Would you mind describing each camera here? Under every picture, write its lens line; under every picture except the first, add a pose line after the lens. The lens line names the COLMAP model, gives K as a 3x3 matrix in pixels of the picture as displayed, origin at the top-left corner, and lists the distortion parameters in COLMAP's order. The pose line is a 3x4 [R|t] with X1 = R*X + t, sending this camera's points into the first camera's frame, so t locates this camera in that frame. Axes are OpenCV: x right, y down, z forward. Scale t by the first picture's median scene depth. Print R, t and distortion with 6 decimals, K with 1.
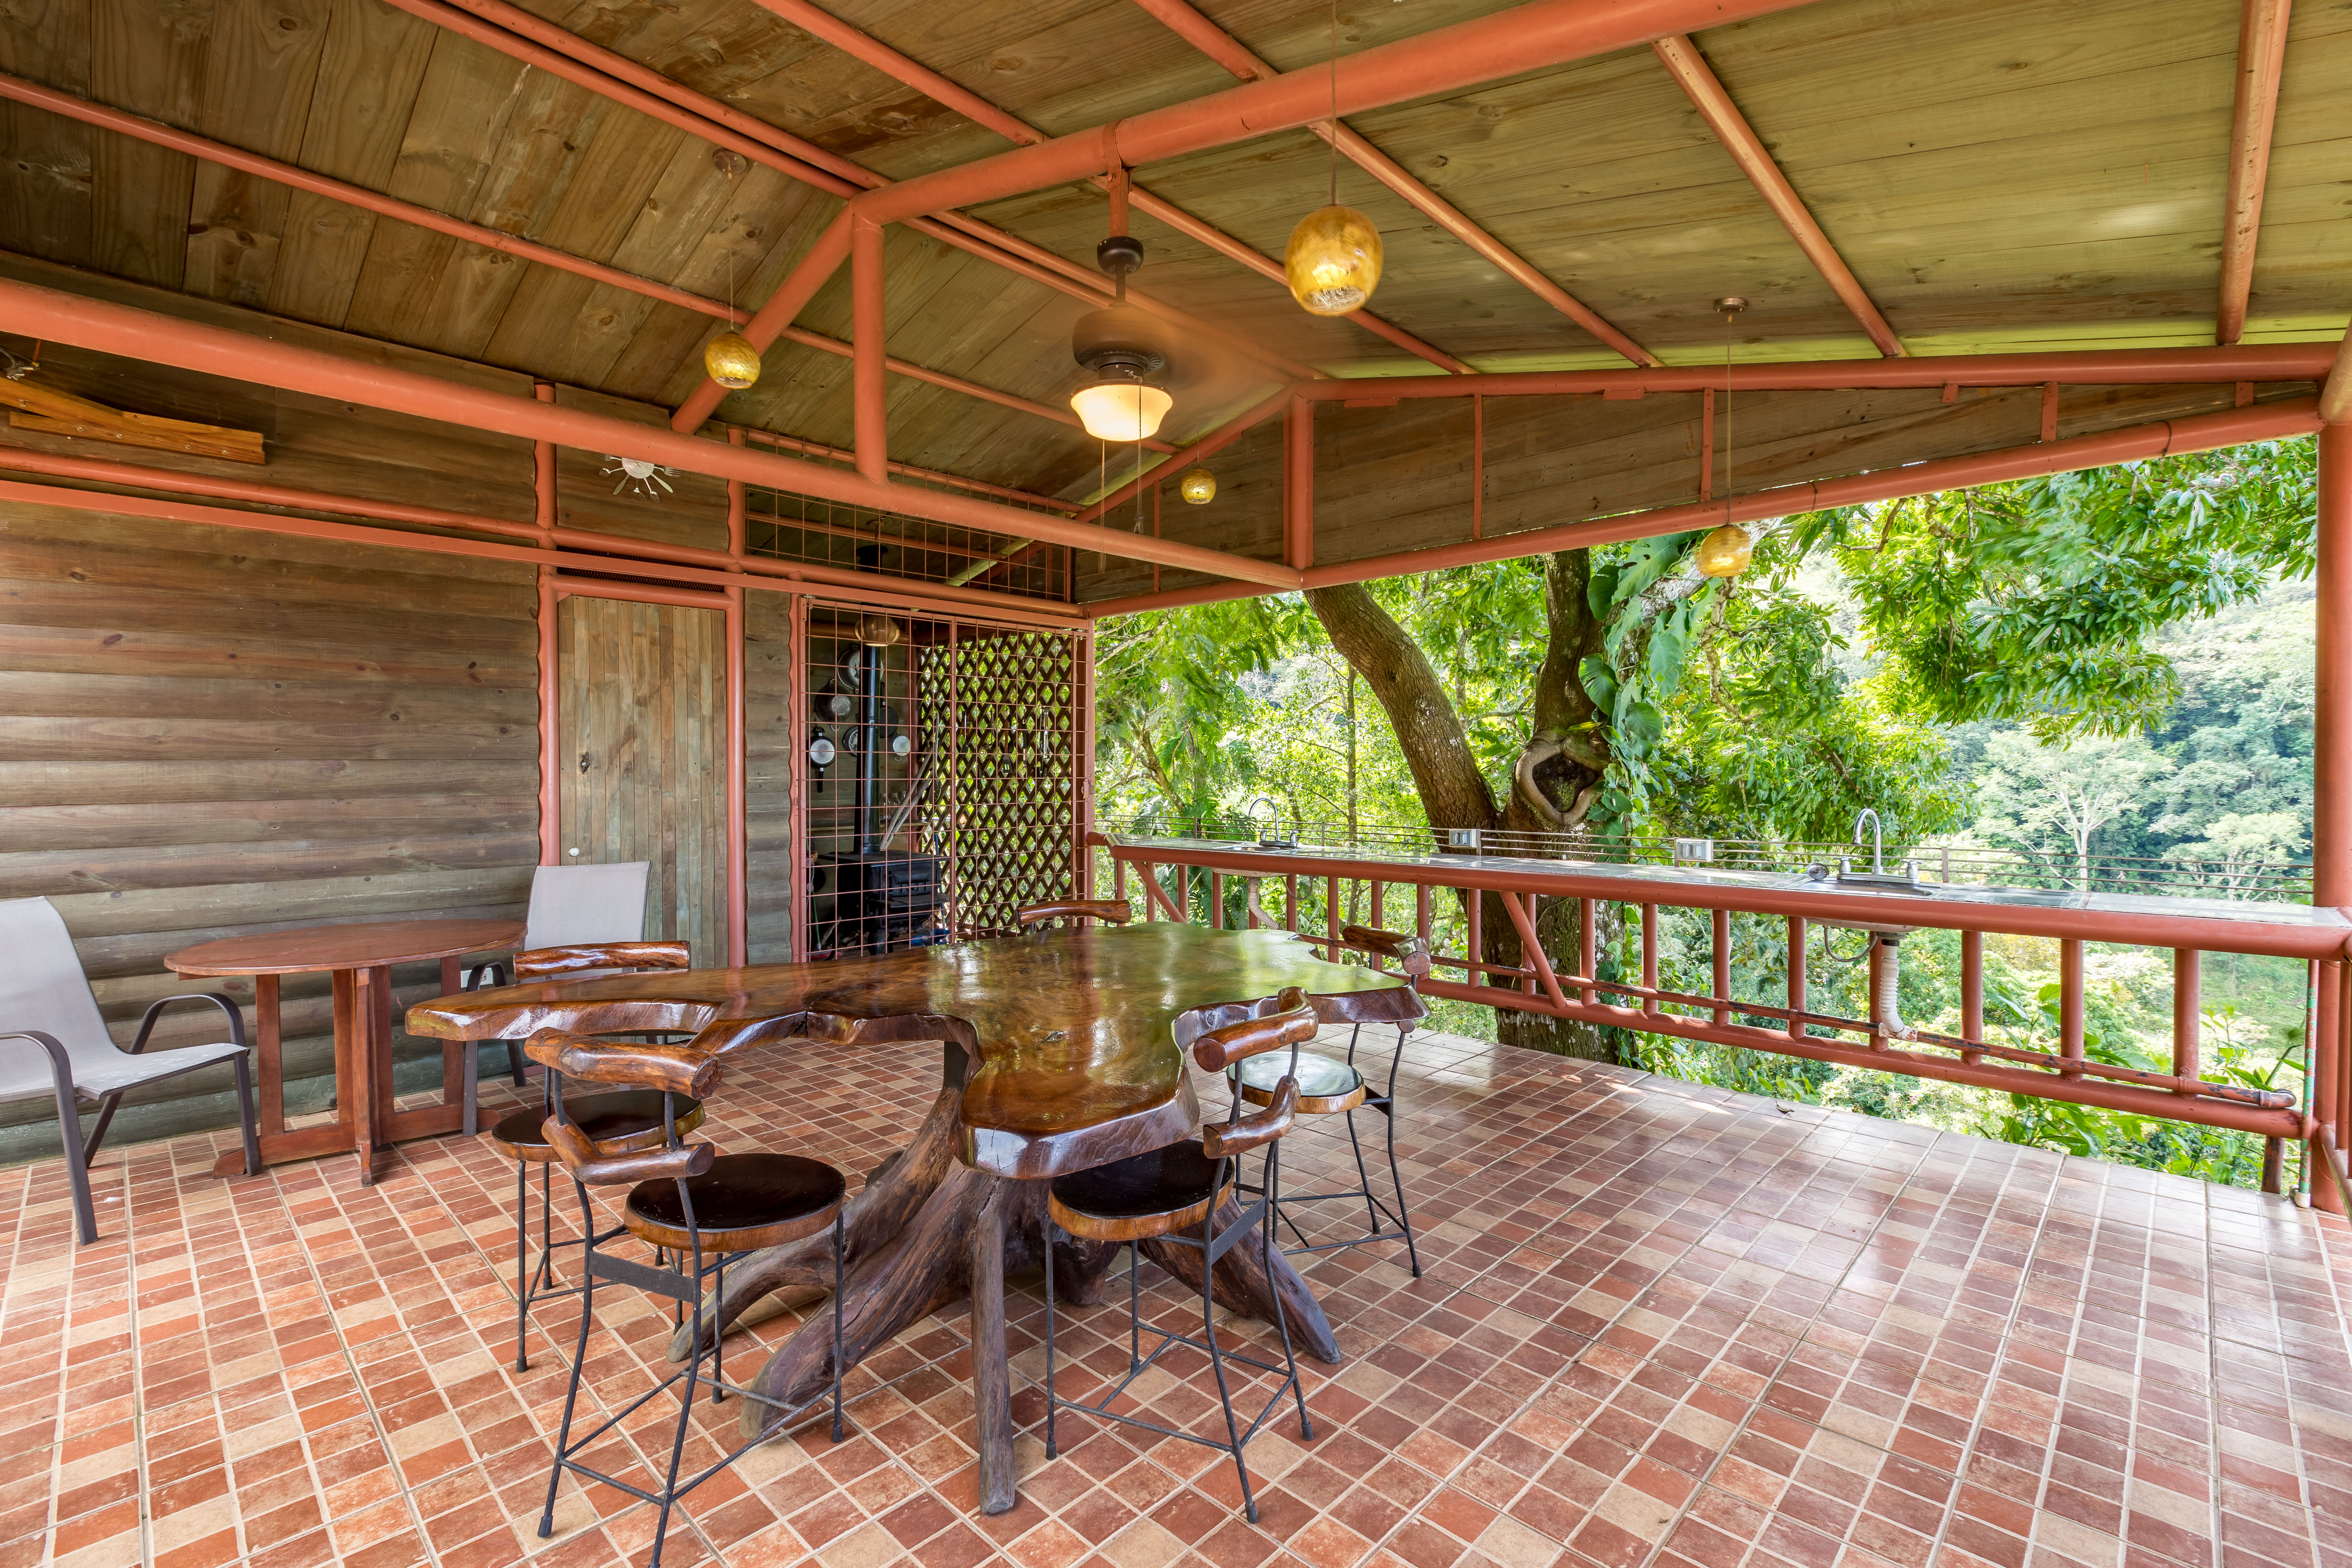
lens RADIAL K [[1045.9, 0, 1176.0], [0, 1045.9, 784.0], [0, 0, 1]] dist [0.010002, 0.000014]
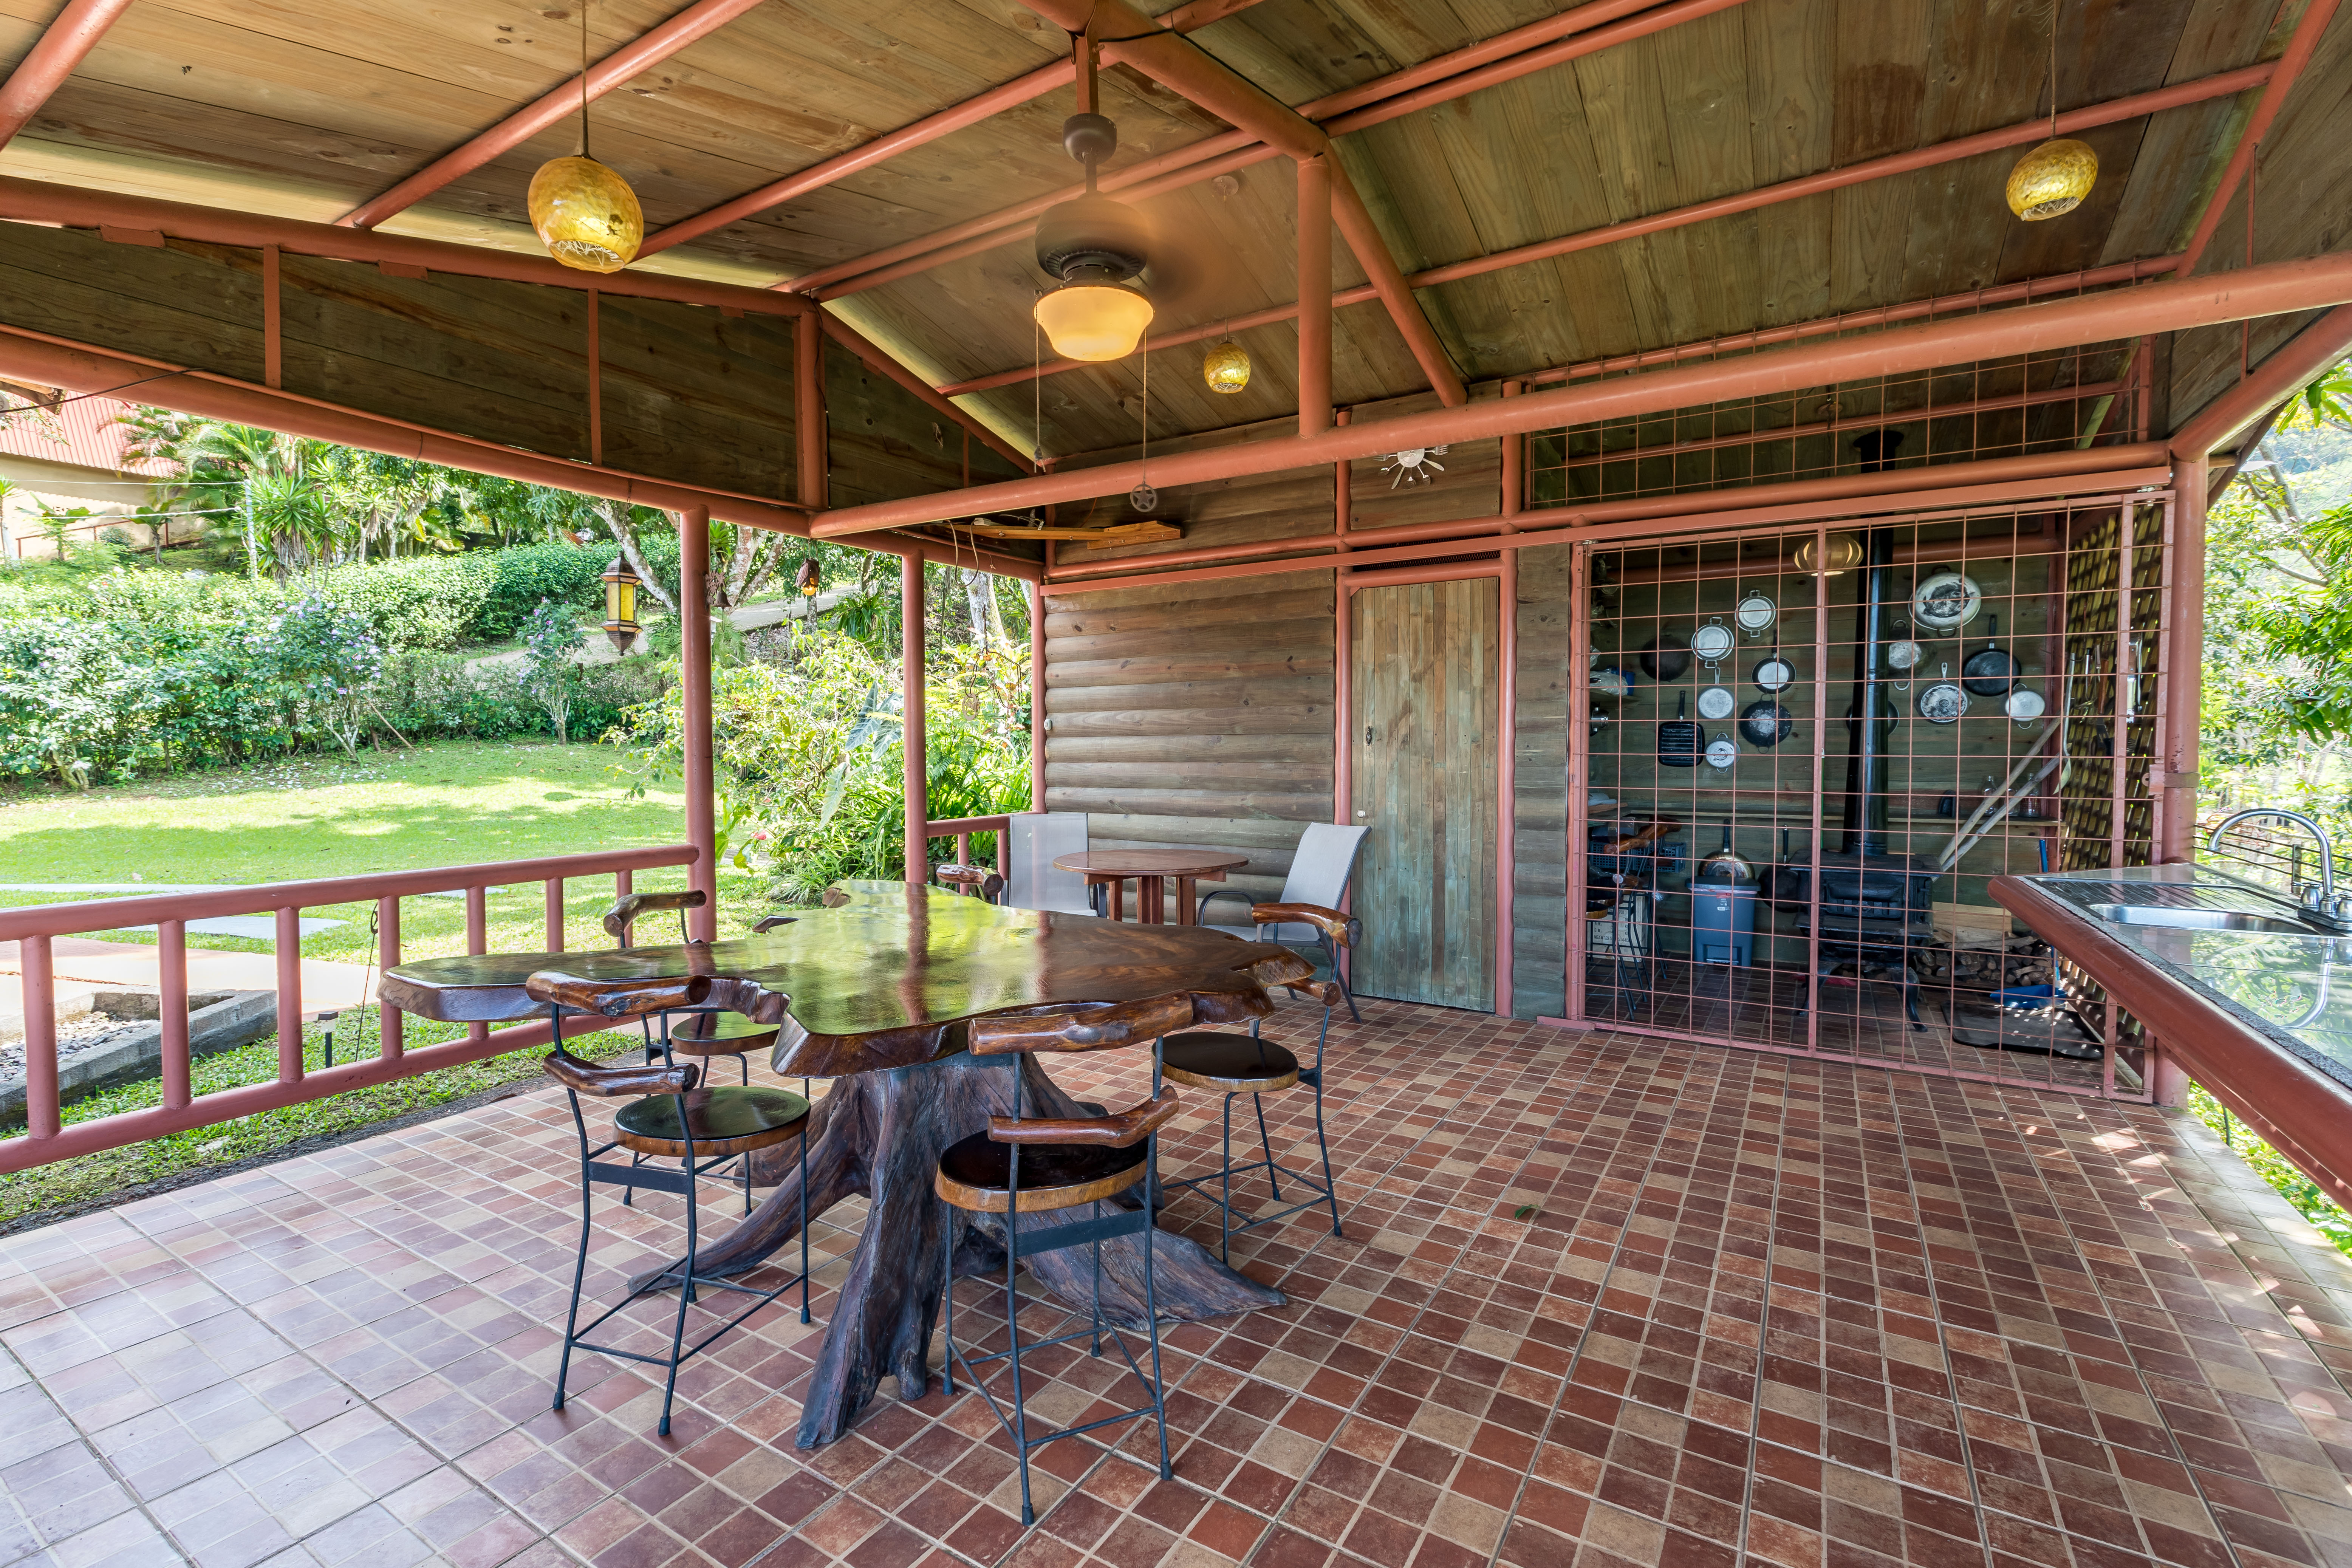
lens RADIAL K [[1046.0, 0, 1176.0], [0, 1046.0, 784.0], [0, 0, 1]] dist [0.010002, 0.000014]
pose [[0.223764, 0.039498, -0.973843, 0.495909], [-0.015194, 0.999198, 0.037035, -0.006832], [0.974525, 0.006510, 0.224185, 0.550548]]
